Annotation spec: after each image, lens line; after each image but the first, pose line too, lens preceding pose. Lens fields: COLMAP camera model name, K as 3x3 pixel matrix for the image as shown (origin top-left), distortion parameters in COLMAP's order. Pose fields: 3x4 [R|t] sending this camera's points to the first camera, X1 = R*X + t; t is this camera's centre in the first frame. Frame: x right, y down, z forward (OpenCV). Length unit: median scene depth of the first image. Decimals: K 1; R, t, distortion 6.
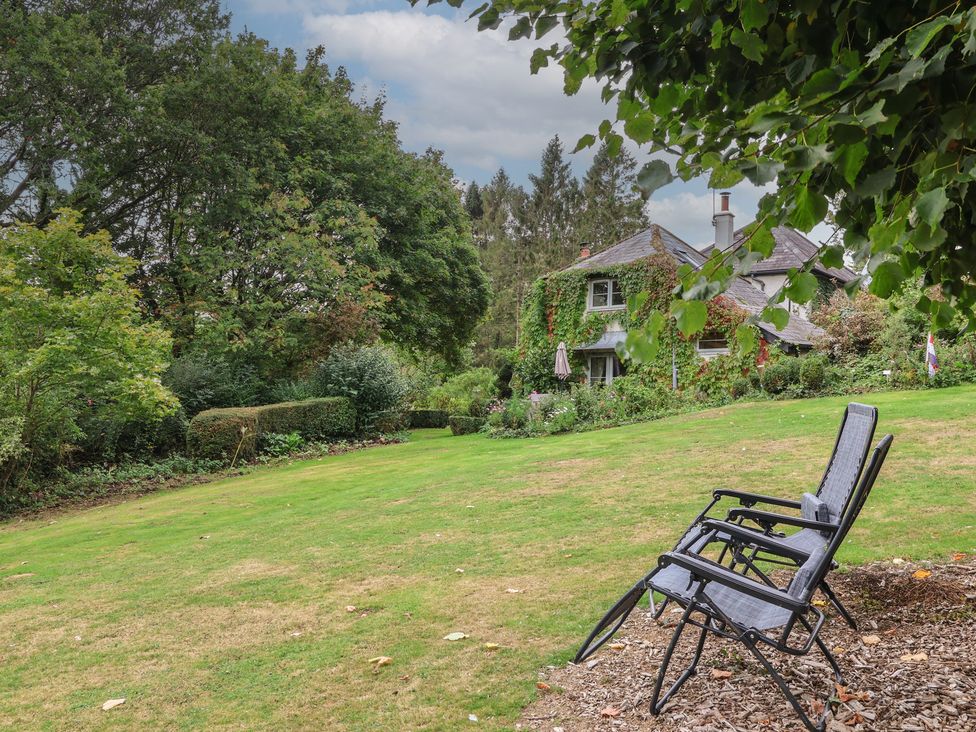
lens RADIAL K [[831.7, 0, 488.0], [0, 831.7, 366.0], [0, 0, 1]] dist [-0.004931, -0.004595]
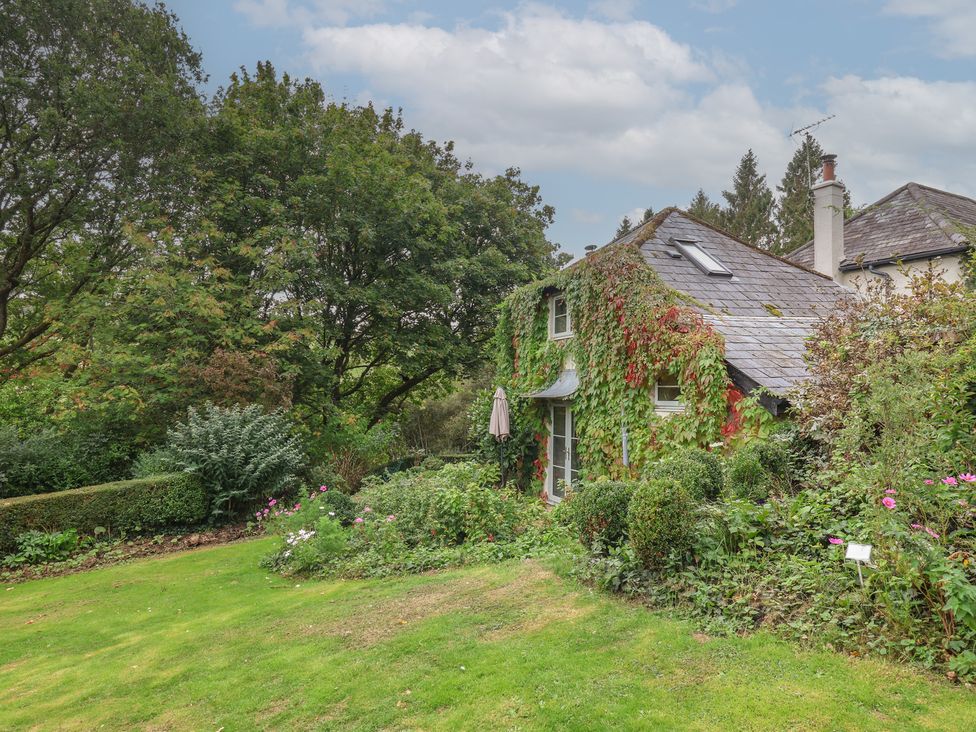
lens RADIAL K [[655.5, 0, 488.0], [0, 655.5, 366.0], [0, 0, 1]] dist [-0.001349, -0.000529]
pose [[0.922240, -0.042623, -0.384261, 0.291496], [0.038523, 0.999089, -0.018364, -0.037053], [0.384694, 0.002133, 0.923042, 0.476524]]
